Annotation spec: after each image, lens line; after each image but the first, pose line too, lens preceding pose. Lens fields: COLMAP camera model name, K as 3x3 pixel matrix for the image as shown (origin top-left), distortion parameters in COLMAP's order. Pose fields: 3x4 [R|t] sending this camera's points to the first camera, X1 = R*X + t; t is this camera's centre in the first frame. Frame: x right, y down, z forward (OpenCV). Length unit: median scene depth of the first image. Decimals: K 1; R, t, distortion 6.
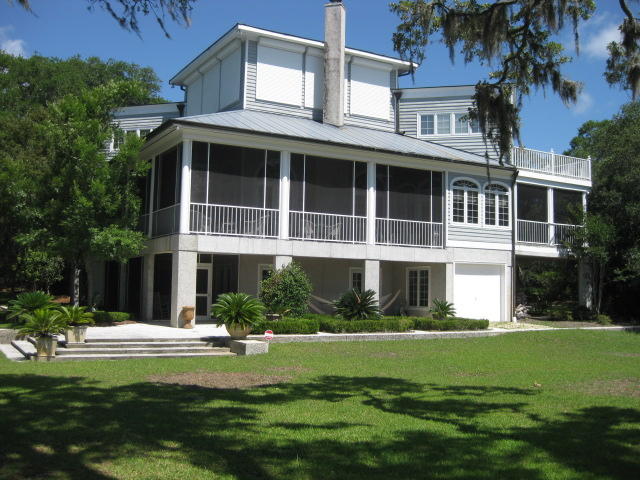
lens RADIAL K [[701.9, 0, 321.6], [0, 701.9, 234.0], [0, 0, 1]] dist [-0.142806, 0.000000]
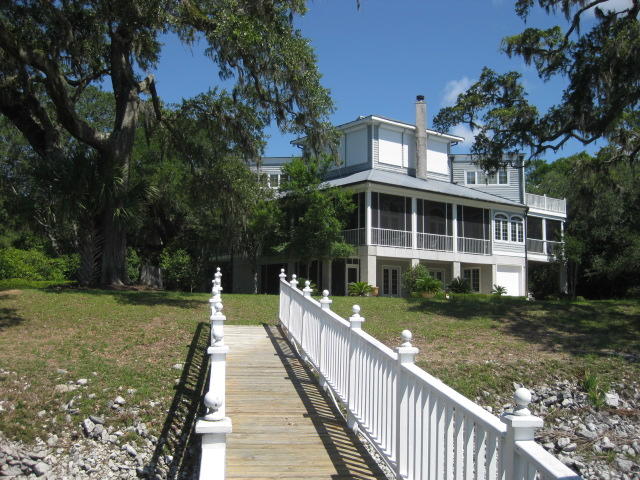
lens RADIAL K [[701.9, 0, 320.6], [0, 701.9, 243.4], [0, 0, 1]] dist [-0.142806, 0.000000]
pose [[0.989890, 0.002875, 0.141808, -0.449088], [-0.000897, 0.999901, -0.014013, 0.014976], [-0.141834, 0.013744, 0.989795, -0.561649]]
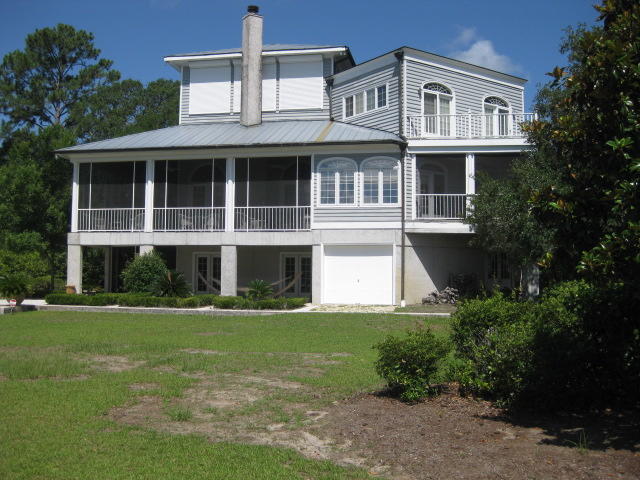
lens RADIAL K [[701.9, 0, 316.5], [0, 701.9, 240.8], [0, 0, 1]] dist [-0.142806, 0.000000]
pose [[0.761700, -0.044966, -0.646368, 0.825570], [0.057979, 0.998317, -0.001125, 0.036041], [0.645331, -0.036619, 0.763025, 0.221609]]
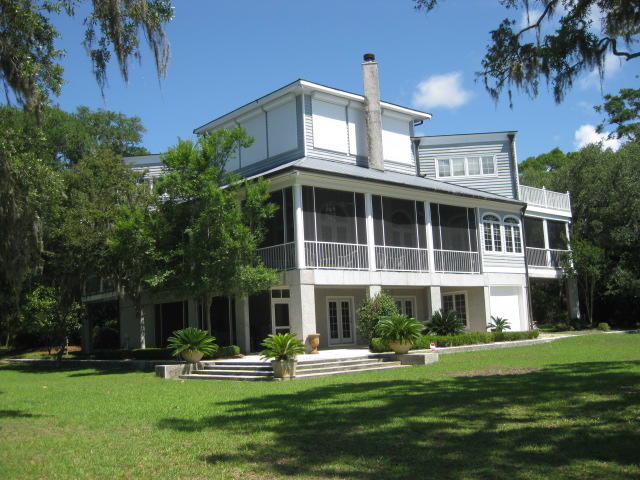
lens RADIAL K [[701.9, 0, 320.6], [0, 701.9, 237.0], [0, 0, 1]] dist [-0.142806, 0.000000]
pose [[0.977303, -0.037901, 0.208428, -0.317665], [0.050186, 0.997281, -0.053971, 0.008437], [-0.205816, 0.063206, 0.976547, -0.075509]]
